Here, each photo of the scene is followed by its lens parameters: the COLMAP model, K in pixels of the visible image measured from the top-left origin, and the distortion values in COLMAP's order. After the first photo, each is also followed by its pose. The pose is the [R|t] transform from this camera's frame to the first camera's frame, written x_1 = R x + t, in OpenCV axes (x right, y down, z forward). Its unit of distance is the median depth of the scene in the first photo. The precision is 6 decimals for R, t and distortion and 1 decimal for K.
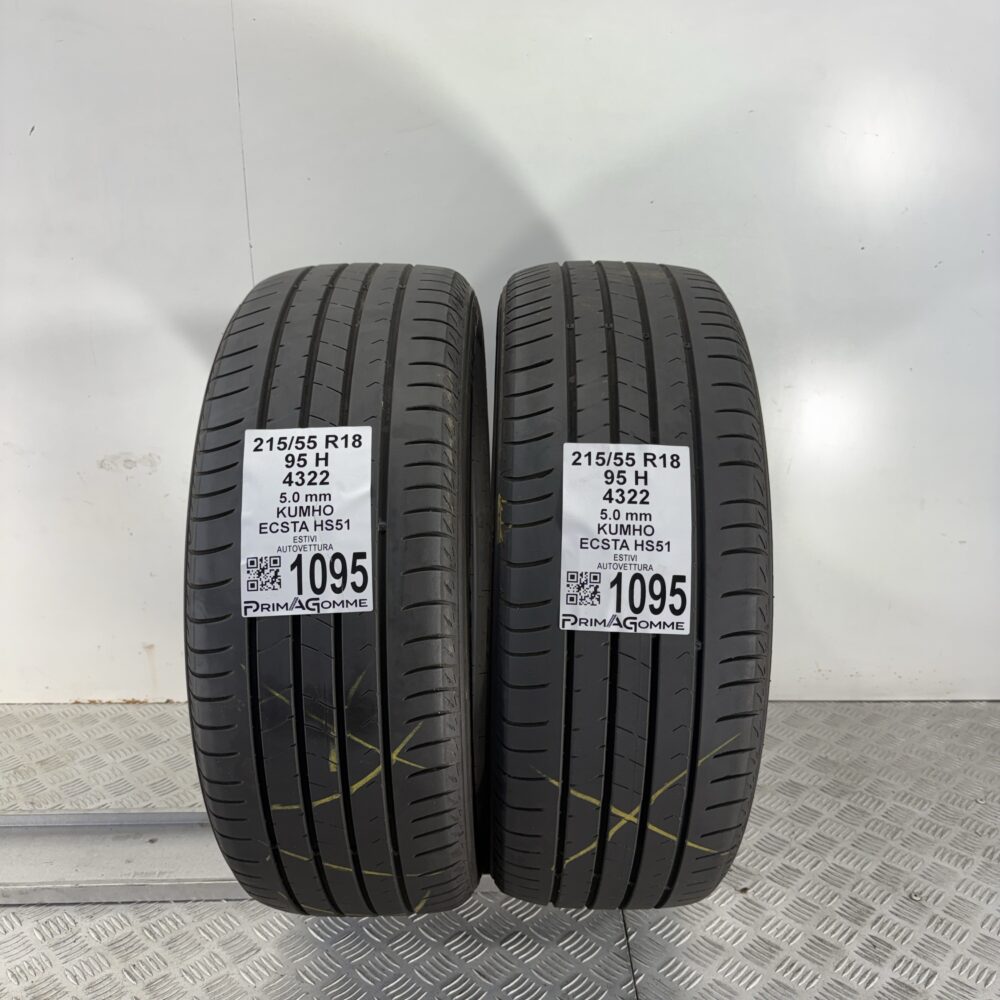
lens RADIAL K [[930.7, 0, 500.0], [0, 930.7, 500.0], [0, 0, 1]] dist [0.152066, -0.200059]
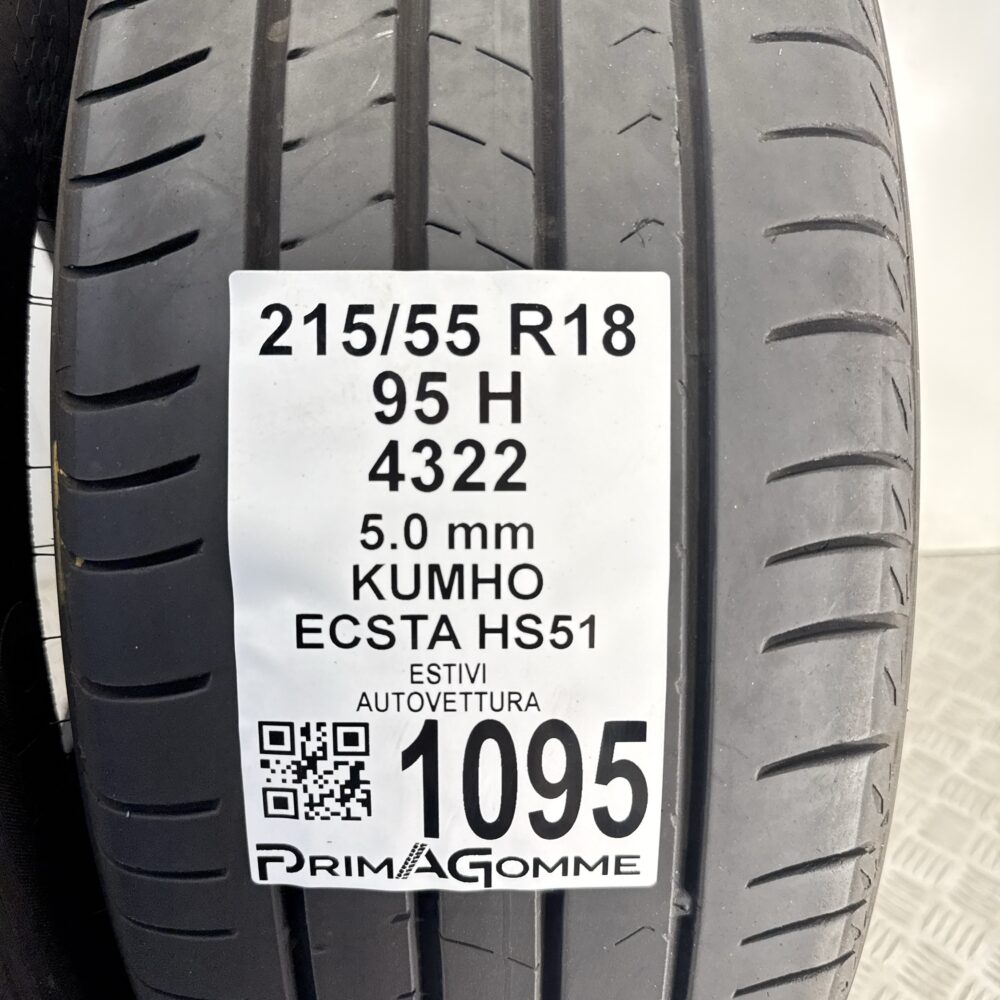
lens RADIAL K [[930.7, 0, 500.0], [0, 930.7, 500.0], [0, 0, 1]] dist [0.152066, -0.200059]
pose [[0.999439, -0.033342, -0.003226, 0.152944], [0.032795, 0.954328, 0.296956, -0.079786], [-0.006823, -0.296895, 0.954886, 0.725274]]
